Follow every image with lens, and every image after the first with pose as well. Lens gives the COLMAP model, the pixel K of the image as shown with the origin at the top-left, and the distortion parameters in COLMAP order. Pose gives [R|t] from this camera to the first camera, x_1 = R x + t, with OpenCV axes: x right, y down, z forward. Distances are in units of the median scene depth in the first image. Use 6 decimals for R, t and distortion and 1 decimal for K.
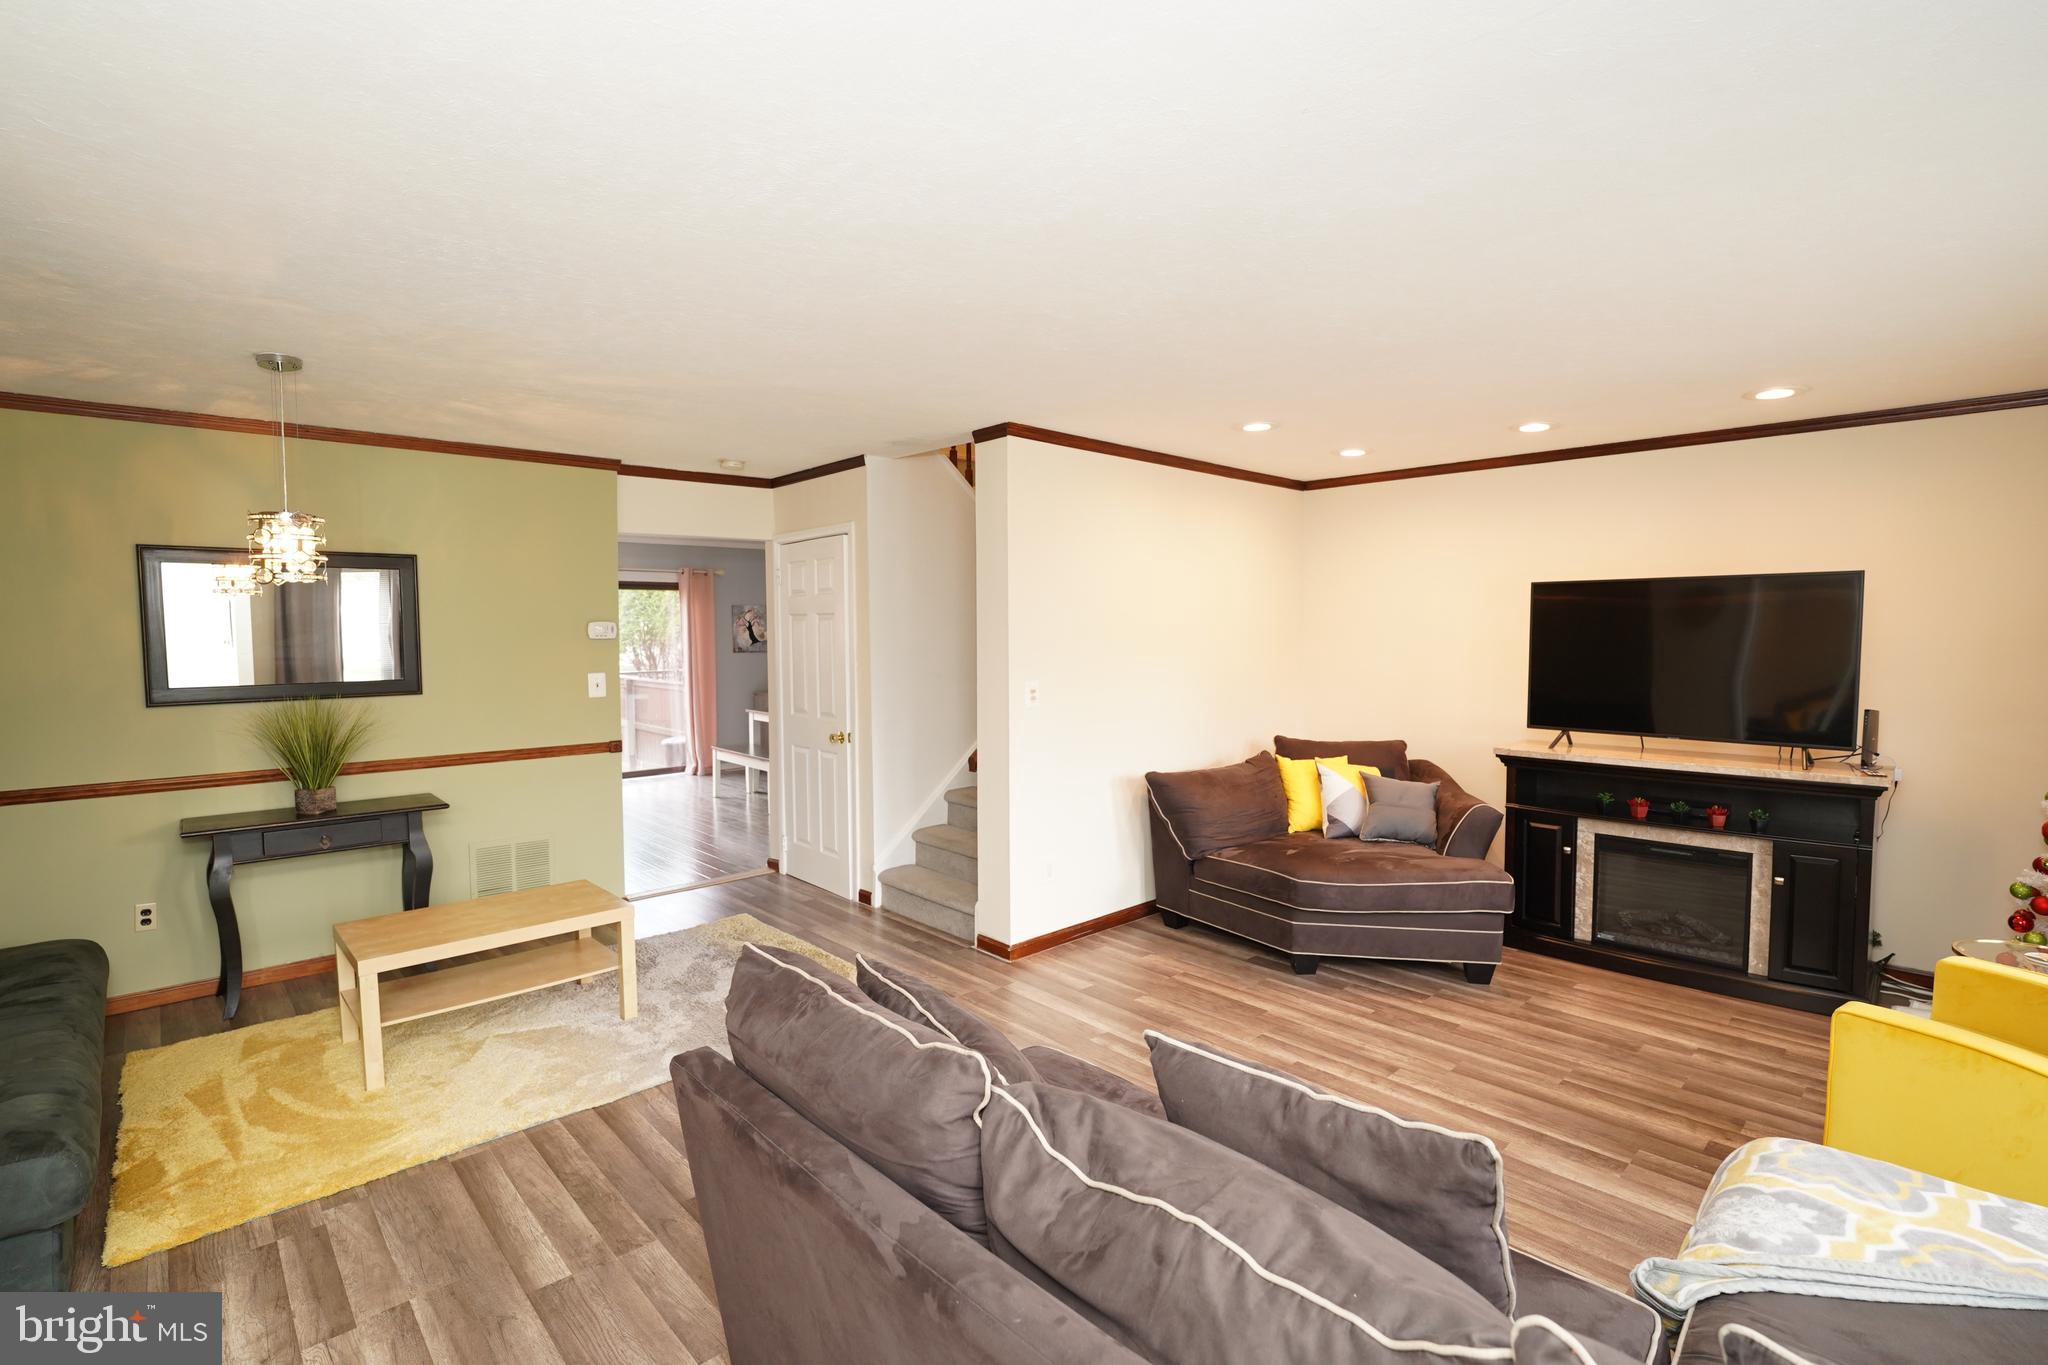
lens RADIAL K [[943.2, 0, 1021.7], [0, 943.2, 684.9], [0, 0, 1]] dist [-0.019954, 0.001344]
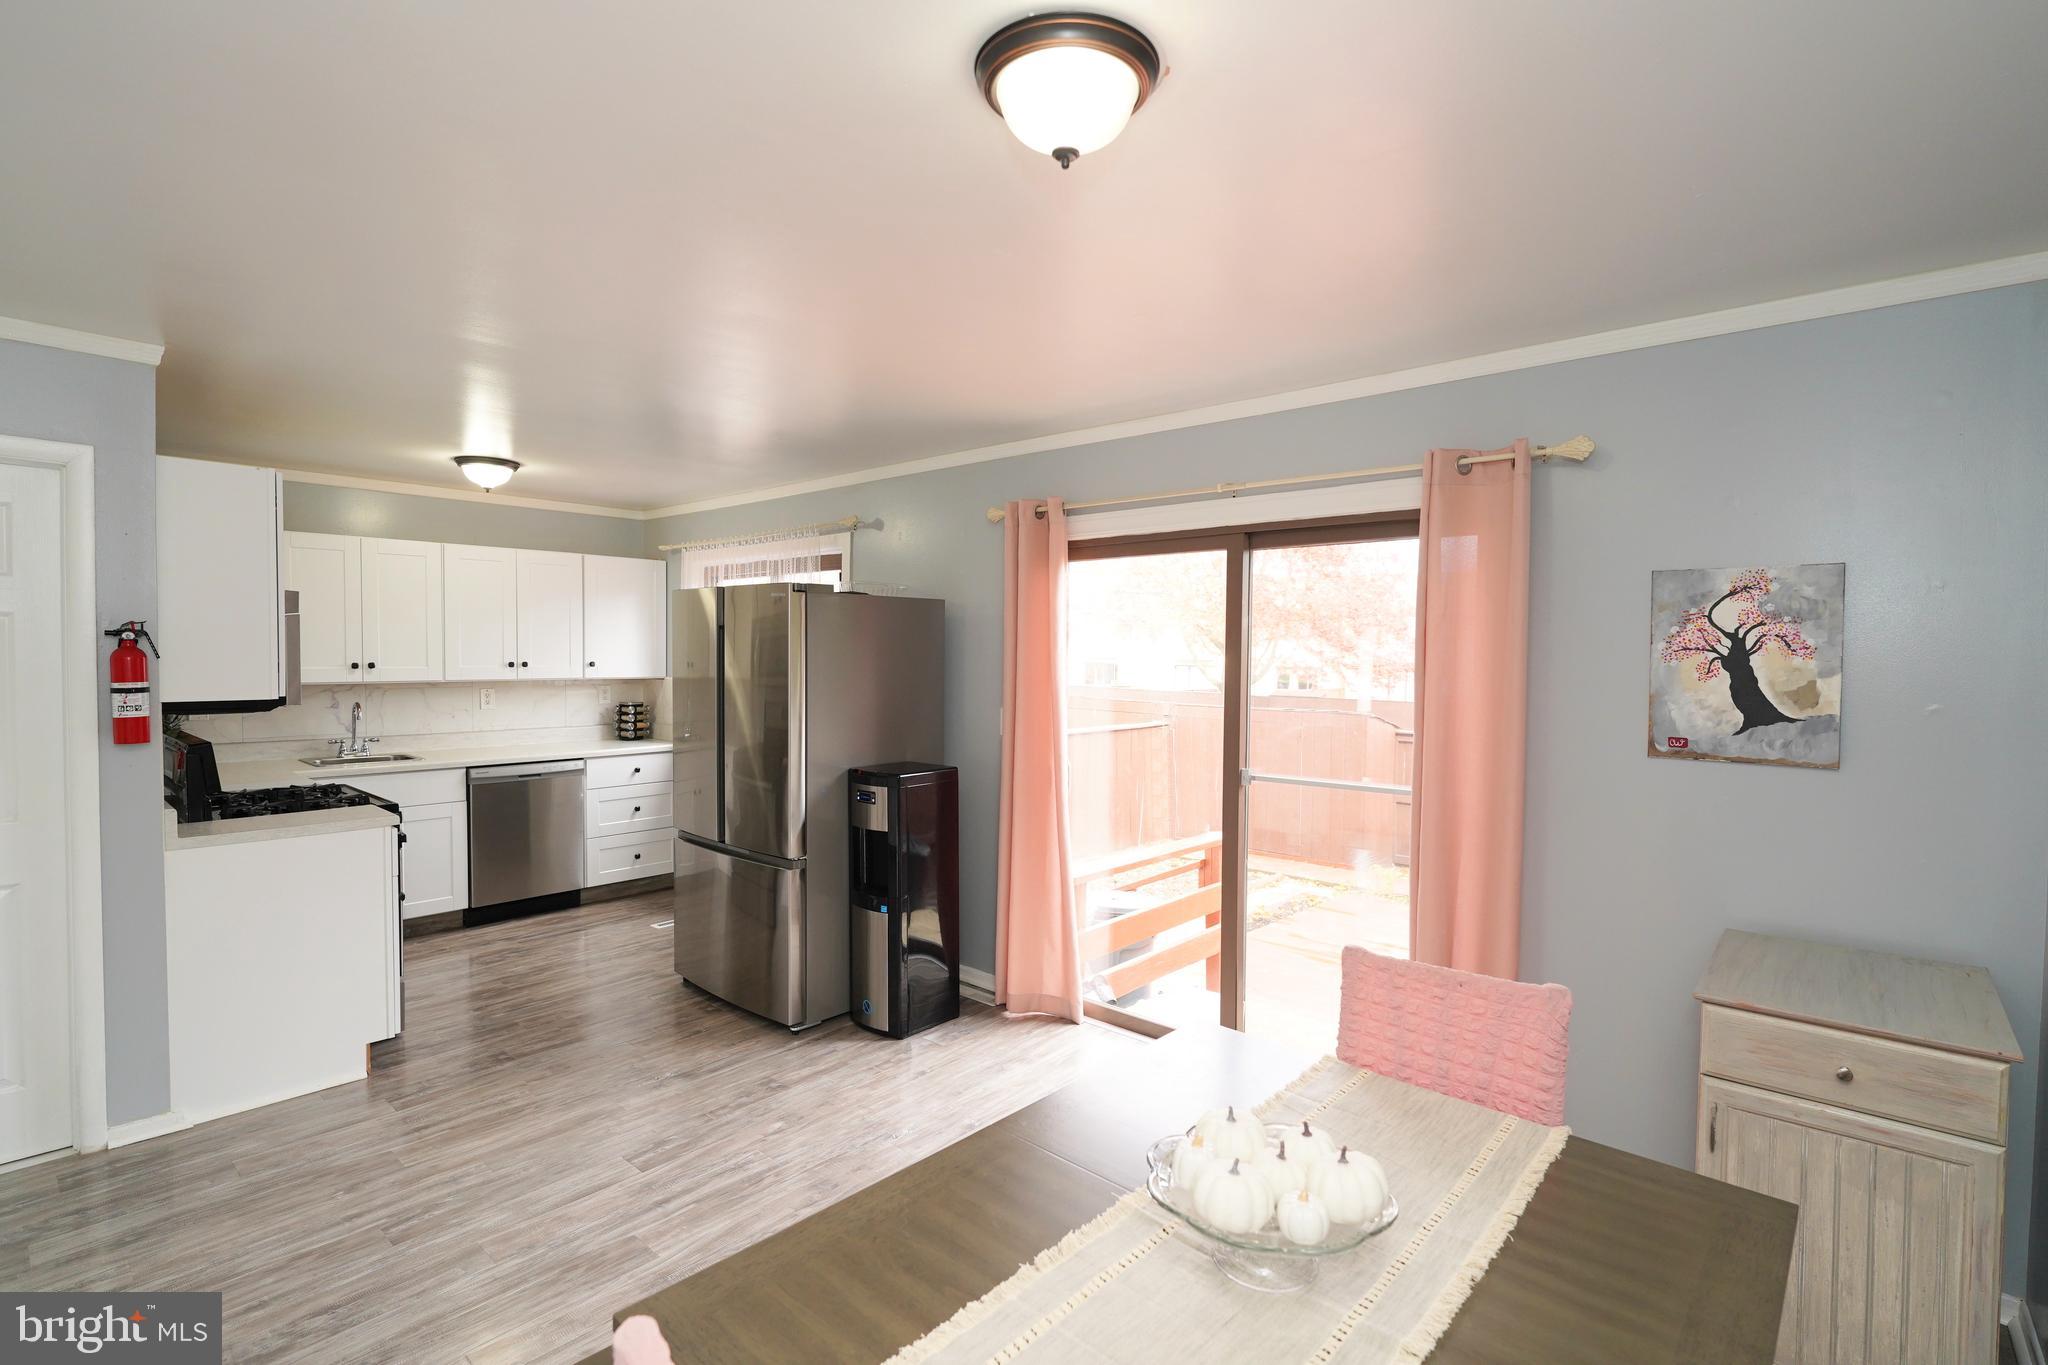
lens RADIAL K [[946.9, 0, 1024.0], [0, 946.9, 682.5], [0, 0, 1]] dist [-0.019014, 0.000117]
pose [[0.089370, 0.036460, -0.995331, -0.166519], [-0.074079, 0.996805, 0.029862, -0.125051], [0.993240, 0.071064, 0.091786, 2.042943]]
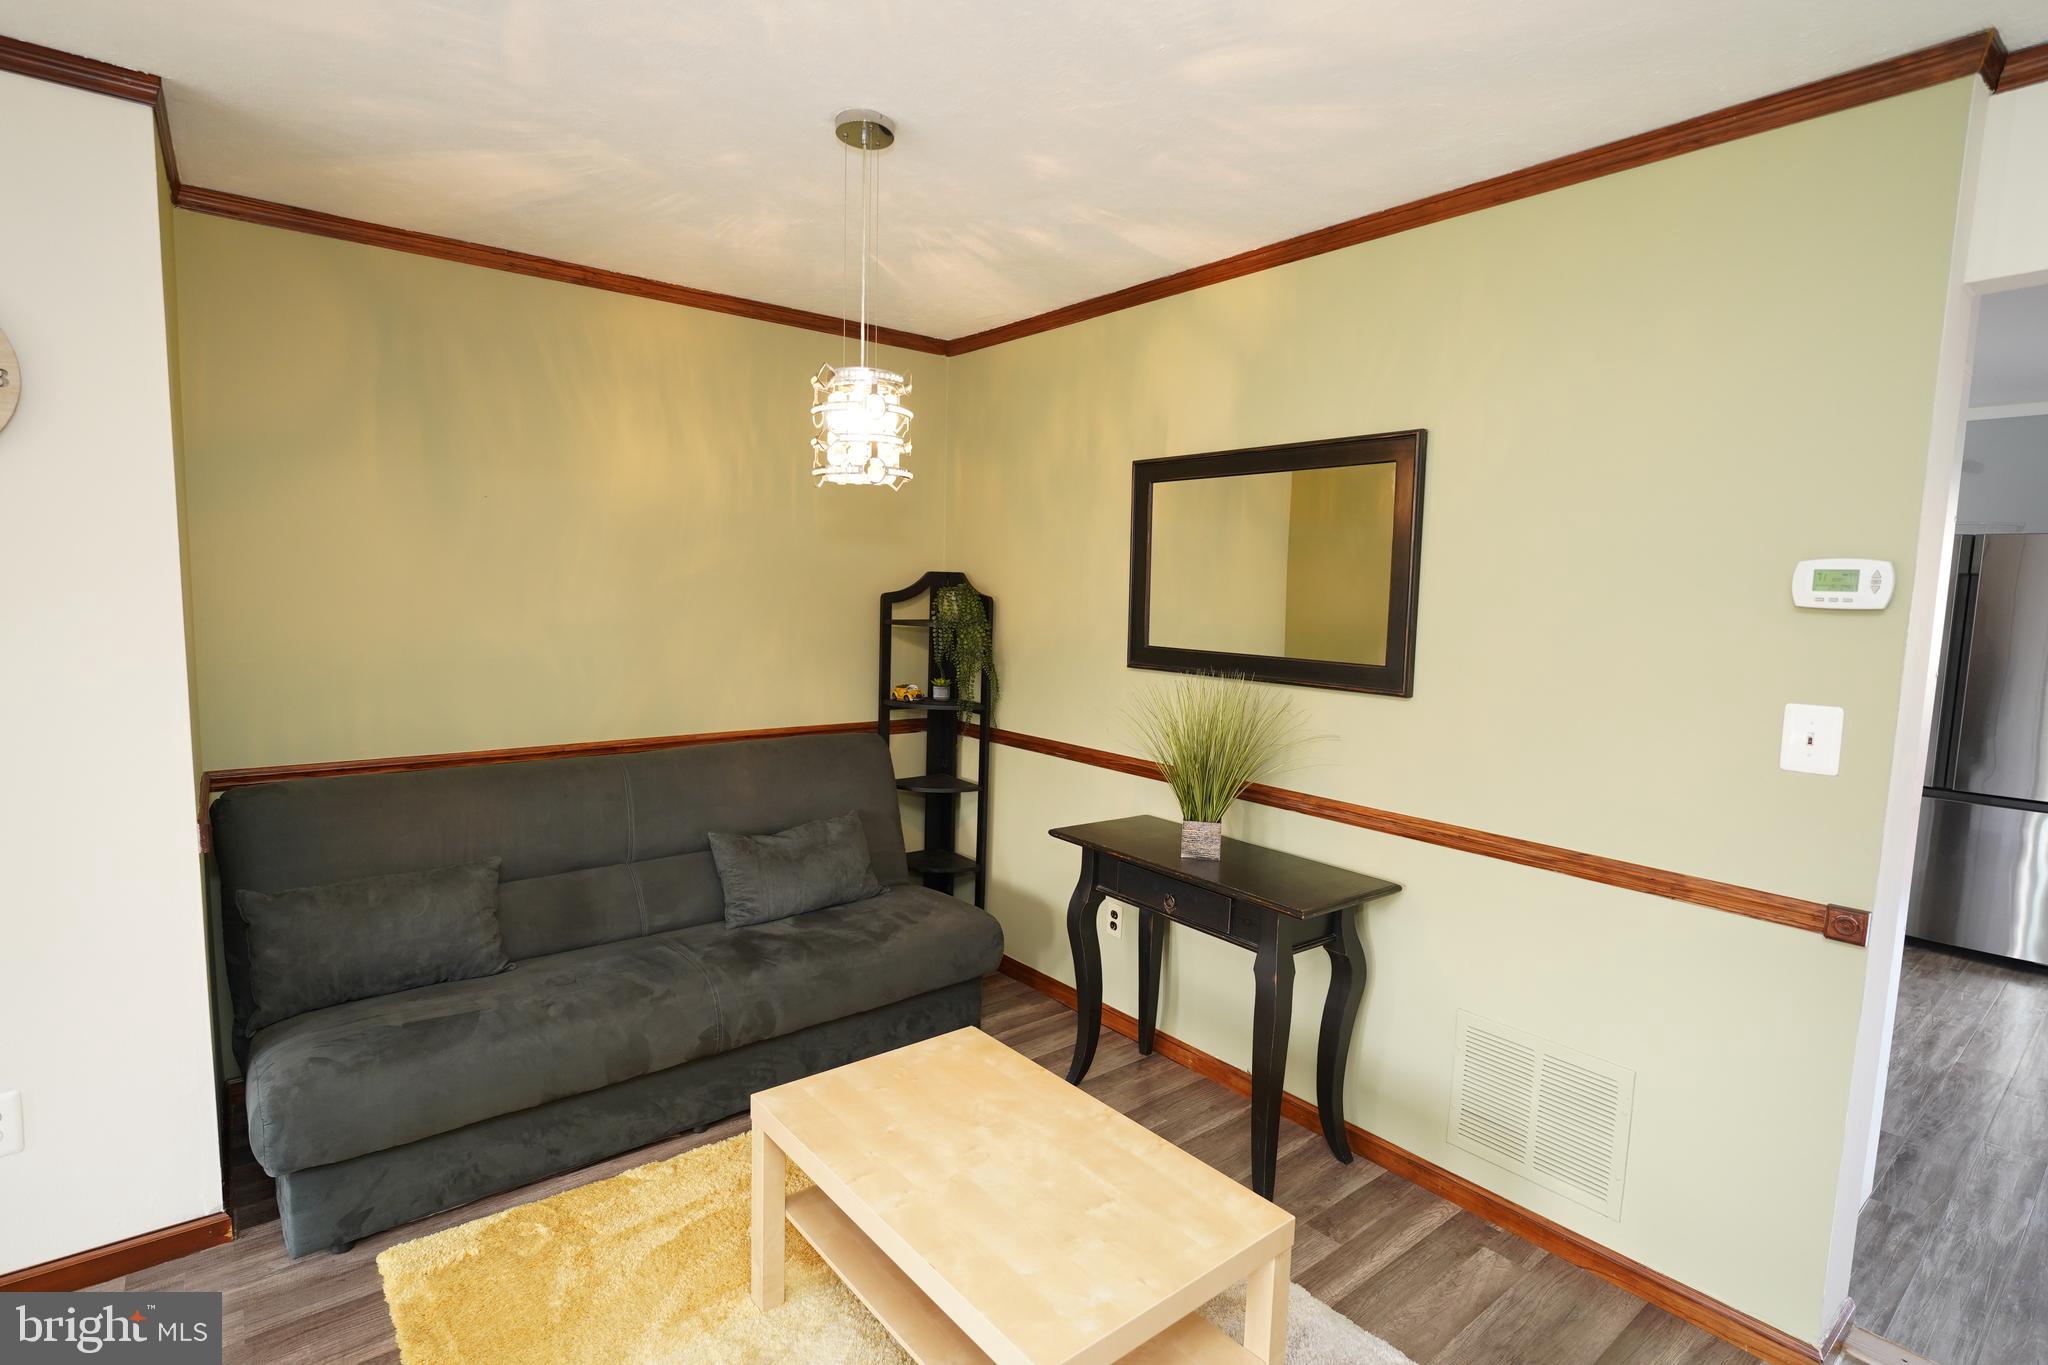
lens RADIAL K [[971.5, 0, 1023.4], [0, 971.5, 690.7], [0, 0, 1]] dist [0.004938, 0.000327]
pose [[-0.087434, 0.115763, -0.989421, -0.084177], [-0.086738, 0.988568, 0.123328, -0.044884], [0.992387, 0.096604, -0.076394, 0.877272]]
